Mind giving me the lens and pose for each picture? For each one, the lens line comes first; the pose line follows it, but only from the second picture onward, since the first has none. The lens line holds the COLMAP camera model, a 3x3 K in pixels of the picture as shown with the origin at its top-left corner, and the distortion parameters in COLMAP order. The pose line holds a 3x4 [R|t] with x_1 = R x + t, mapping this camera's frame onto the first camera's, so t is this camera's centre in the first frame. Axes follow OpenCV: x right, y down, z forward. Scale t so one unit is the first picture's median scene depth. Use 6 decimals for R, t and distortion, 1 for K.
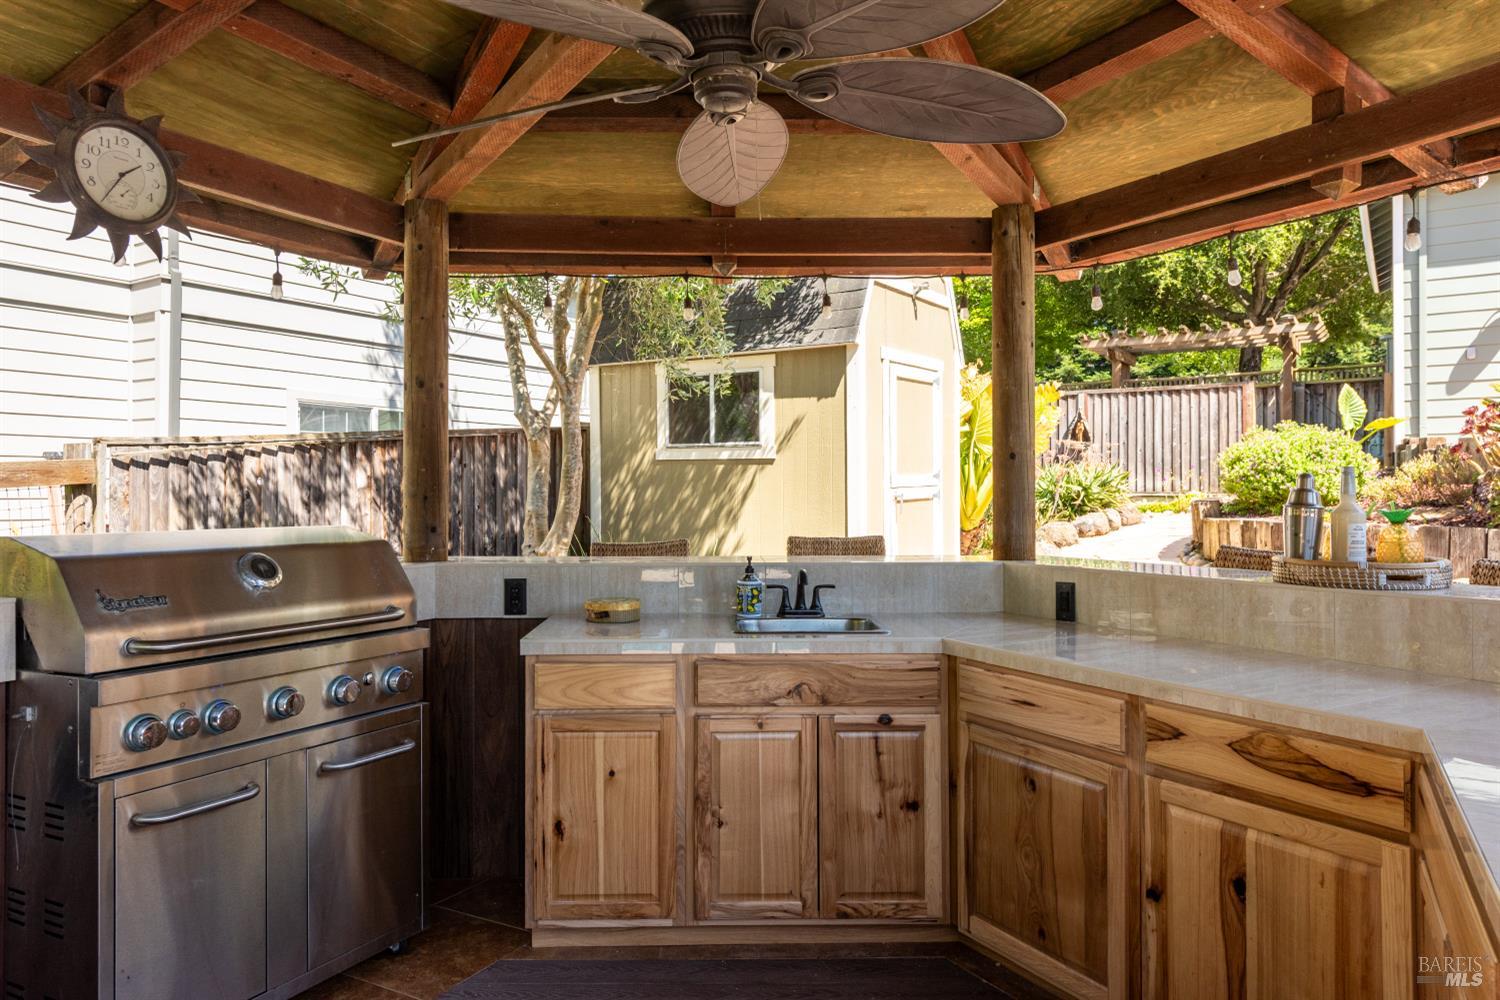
lens RADIAL K [[1009.1, 0, 750.9], [0, 1009.1, 480.3], [0, 0, 1]] dist [0.018752, -0.002996]
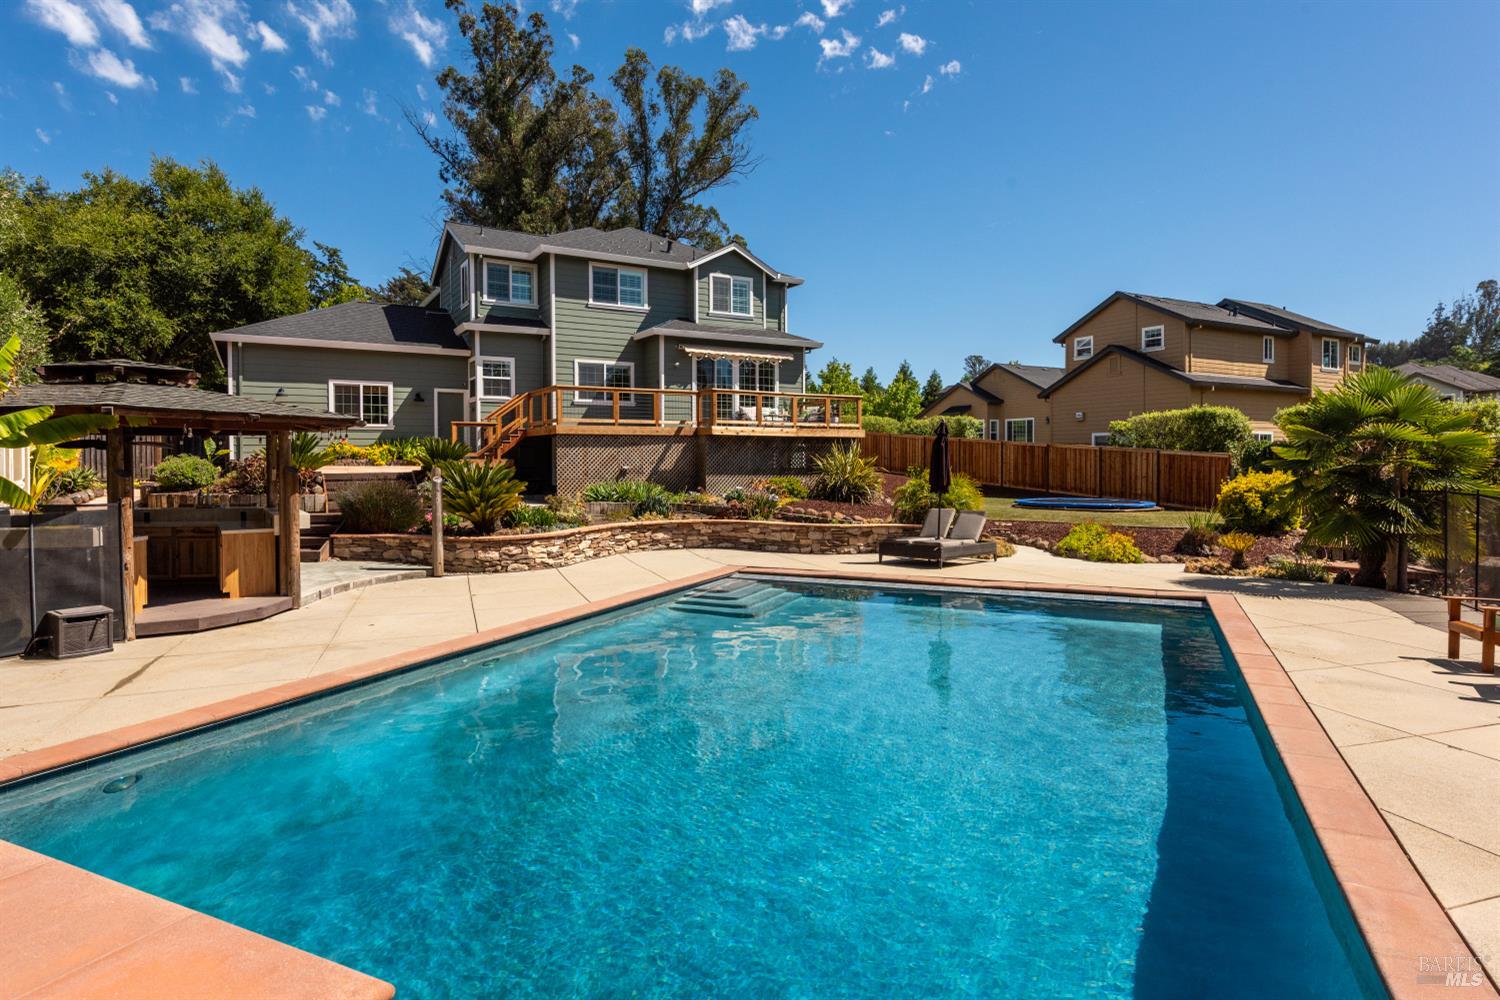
lens RADIAL K [[857.8, 0, 760.8], [0, 857.8, 474.0], [0, 0, 1]] dist [0.029511, -0.013347]
pose [[0.455291, -0.018609, 0.890148, -0.729902], [-0.011342, 0.999579, 0.026698, -0.080790], [-0.890271, -0.022251, 0.454888, -1.246367]]
